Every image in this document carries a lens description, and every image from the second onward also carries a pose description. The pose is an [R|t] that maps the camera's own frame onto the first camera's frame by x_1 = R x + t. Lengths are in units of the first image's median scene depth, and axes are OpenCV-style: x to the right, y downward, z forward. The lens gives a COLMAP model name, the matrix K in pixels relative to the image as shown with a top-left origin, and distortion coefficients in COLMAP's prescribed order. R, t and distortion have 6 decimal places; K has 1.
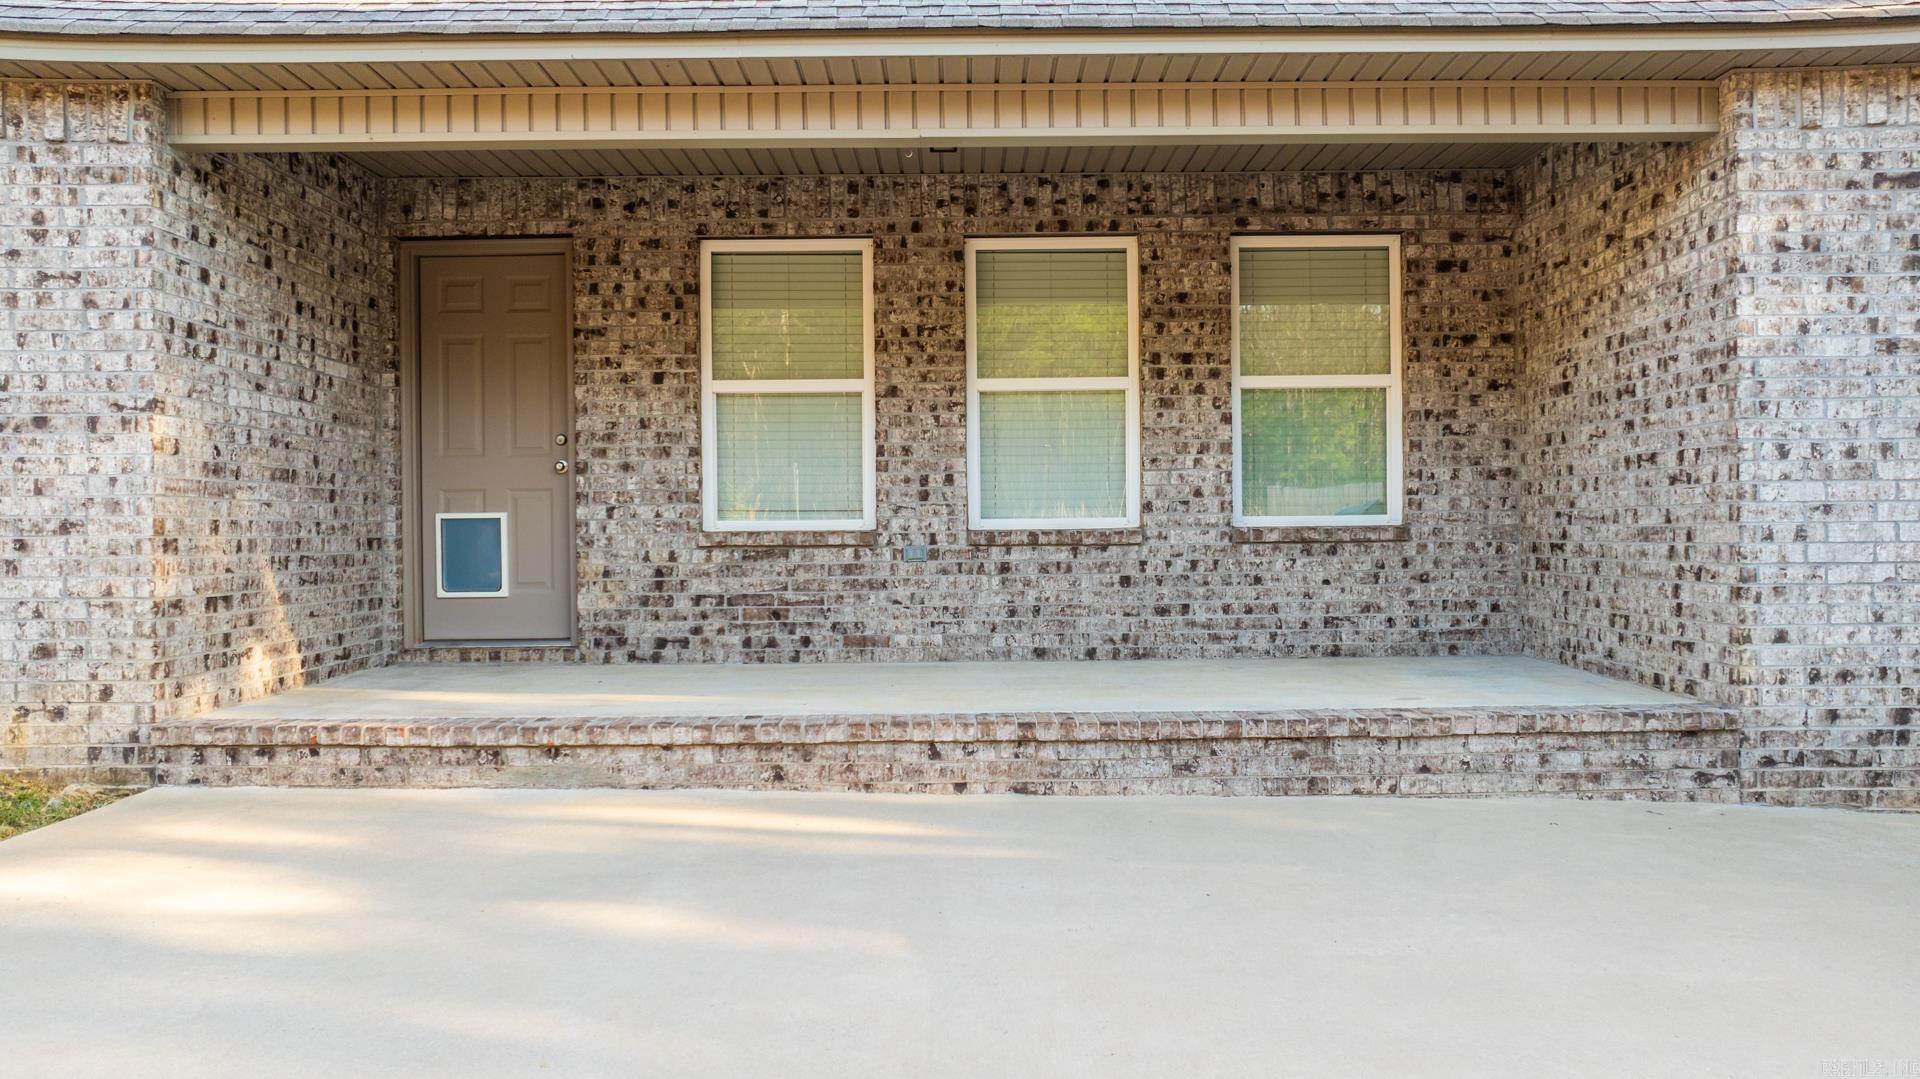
lens RADIAL K [[1356.3, 0, 960.0], [0, 1356.3, 539.5], [0, 0, 1]] dist [-0.024900, 0.022818]
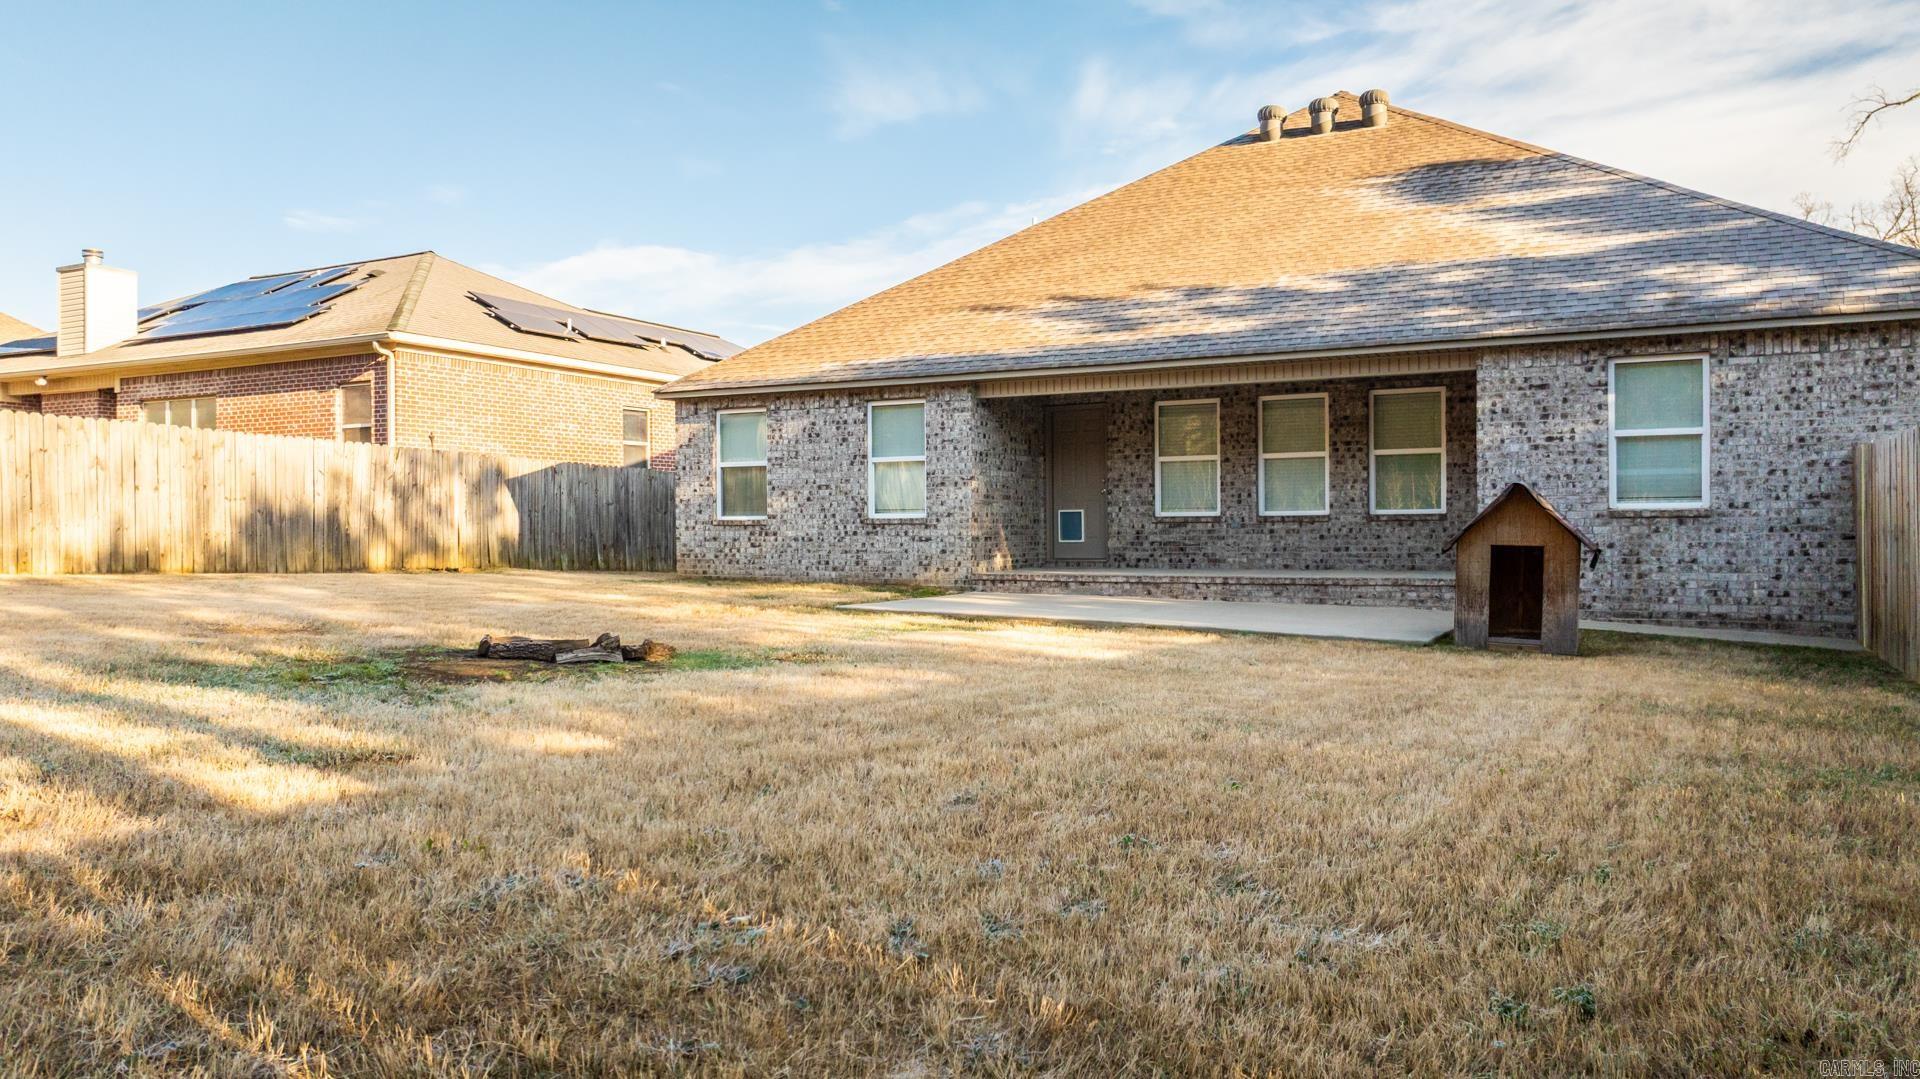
lens RADIAL K [[1356.3, 0, 960.0], [0, 1356.3, 539.5], [0, 0, 1]] dist [-0.024900, 0.022818]
pose [[0.884036, 0.006129, -0.467379, 0.679525], [-0.003779, 0.999975, 0.005965, 0.023428], [0.467404, -0.003507, 0.884037, -1.425233]]
